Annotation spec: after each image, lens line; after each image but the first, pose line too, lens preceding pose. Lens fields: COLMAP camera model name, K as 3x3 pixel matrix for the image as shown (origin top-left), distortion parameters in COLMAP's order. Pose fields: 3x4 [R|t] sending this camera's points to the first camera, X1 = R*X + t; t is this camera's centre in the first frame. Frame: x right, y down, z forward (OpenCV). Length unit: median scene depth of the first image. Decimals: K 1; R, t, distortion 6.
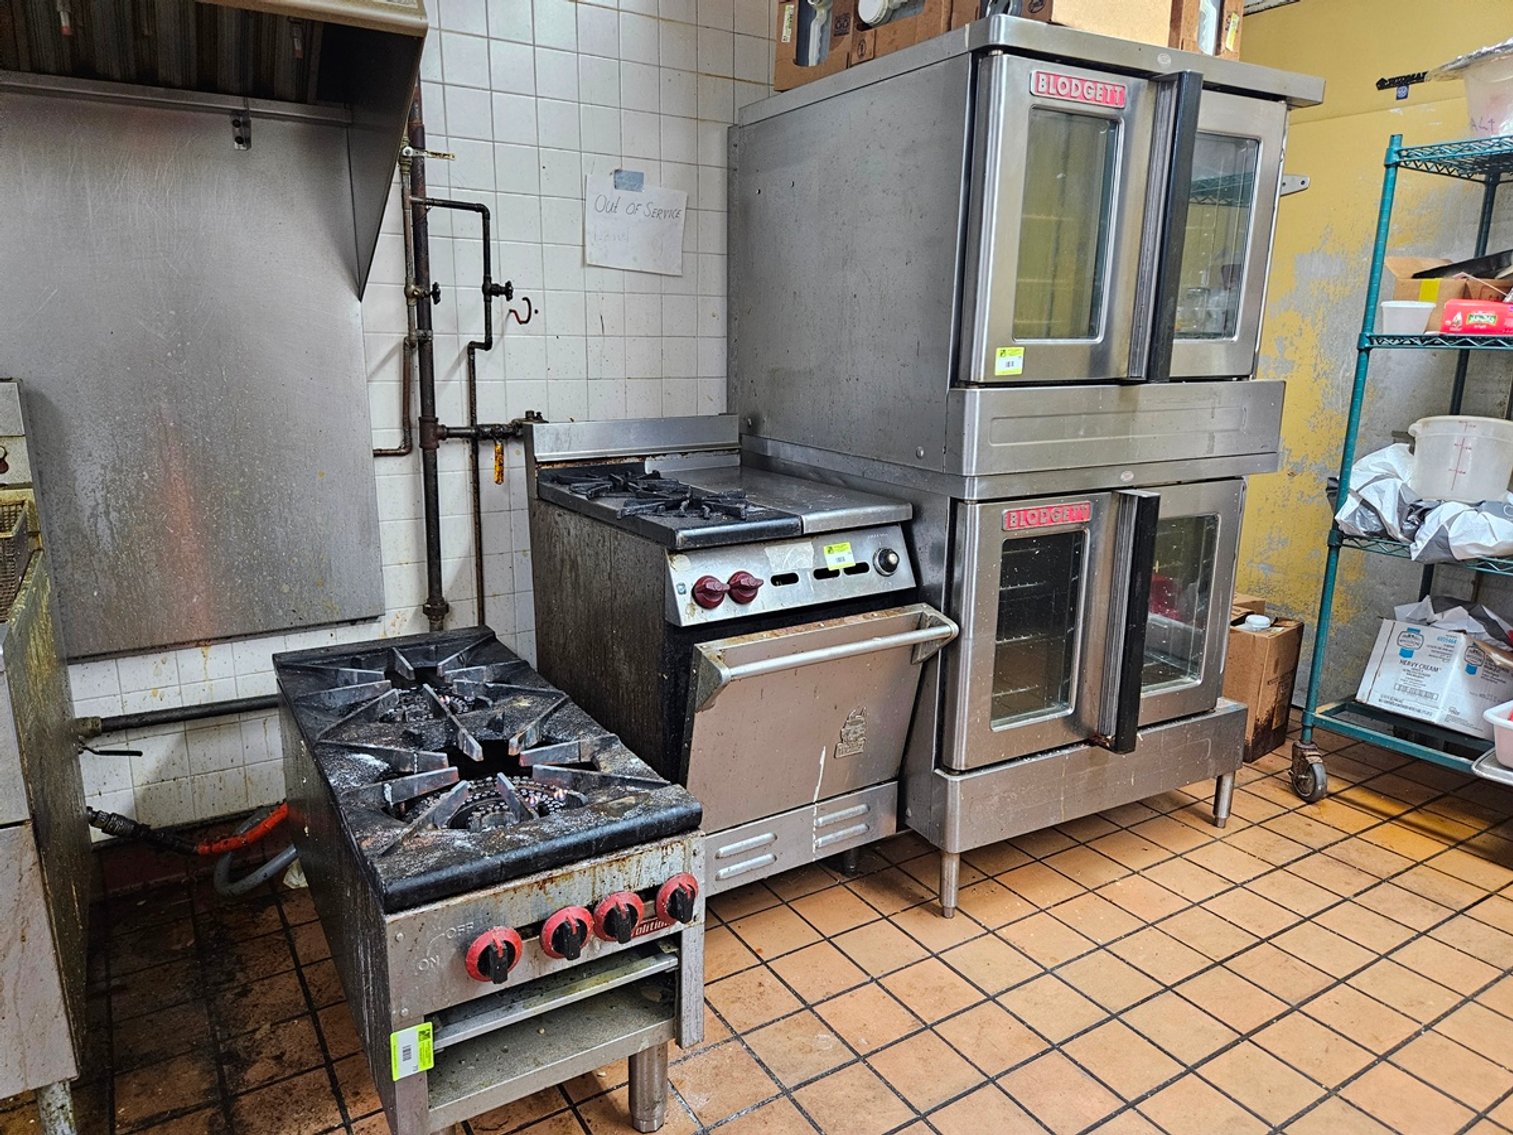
lens RADIAL K [[1013.6, 0, 754.6], [0, 1013.6, 566.1], [0, 0, 1]] dist [0.068658, -0.040484]
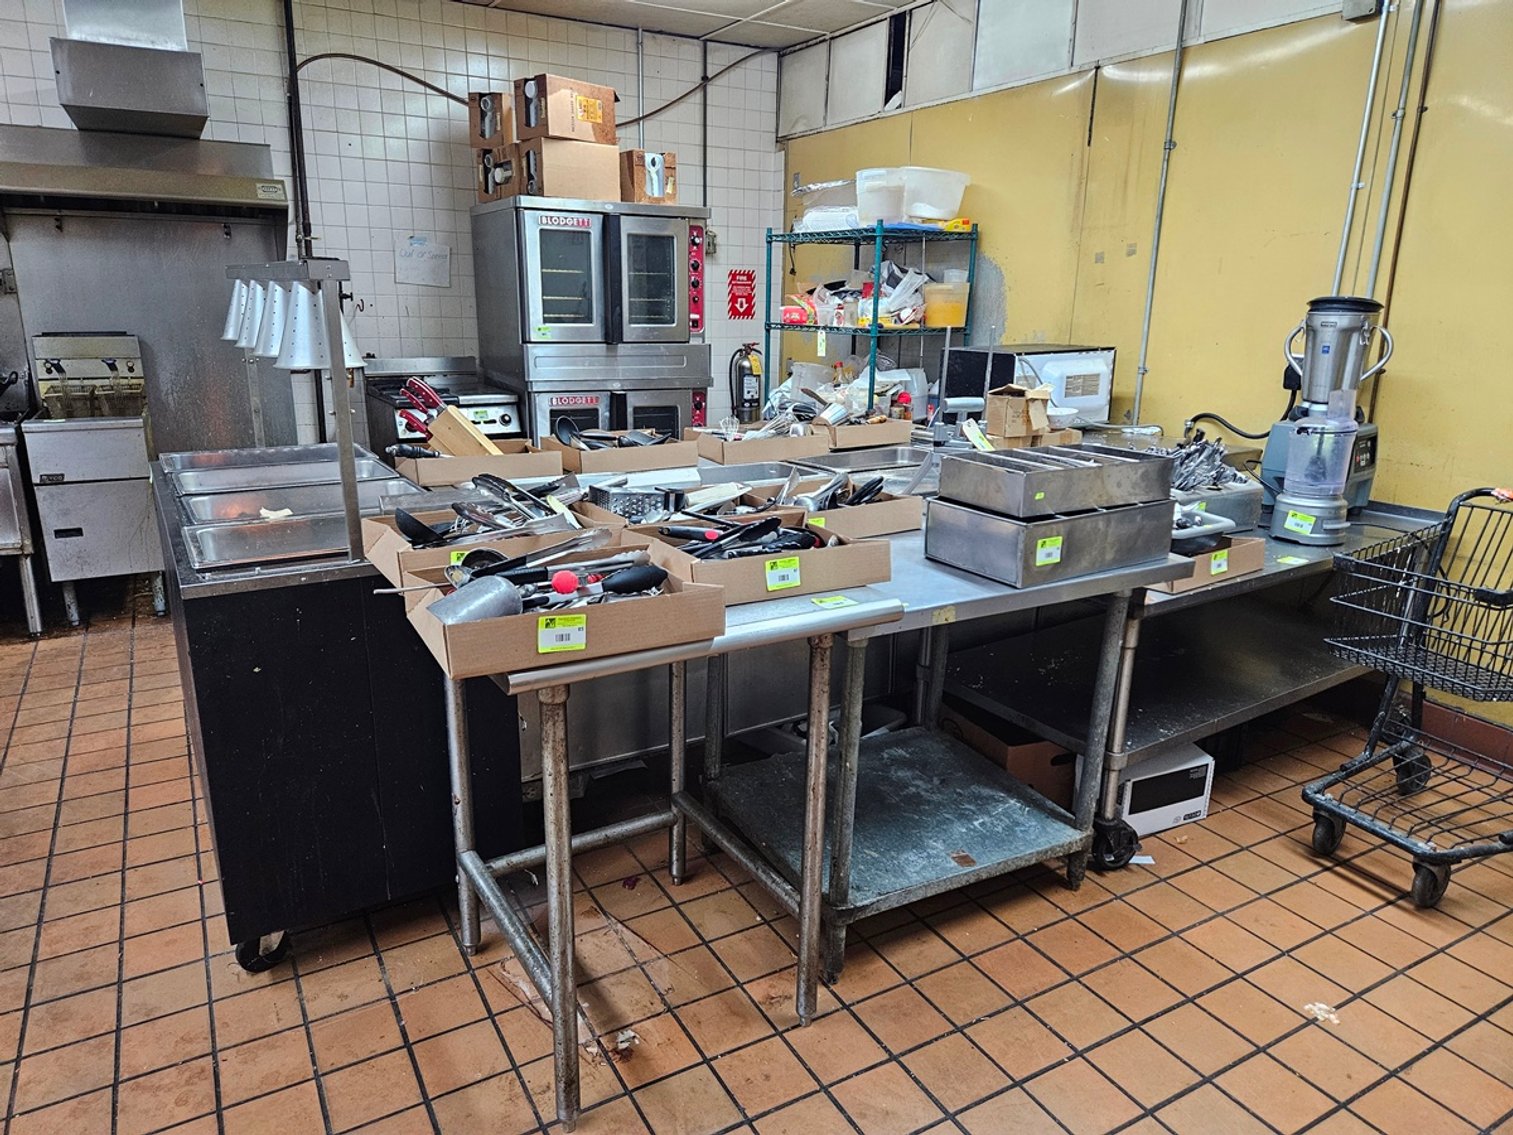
lens RADIAL K [[1013.6, 0, 756.8], [0, 1013.6, 565.6], [0, 0, 1]] dist [0.068658, -0.040484]
pose [[0.999280, 0.016888, -0.033984, 0.697370], [-0.015590, 0.999152, 0.038112, 0.203599], [0.034599, -0.037554, 0.998695, -1.161521]]
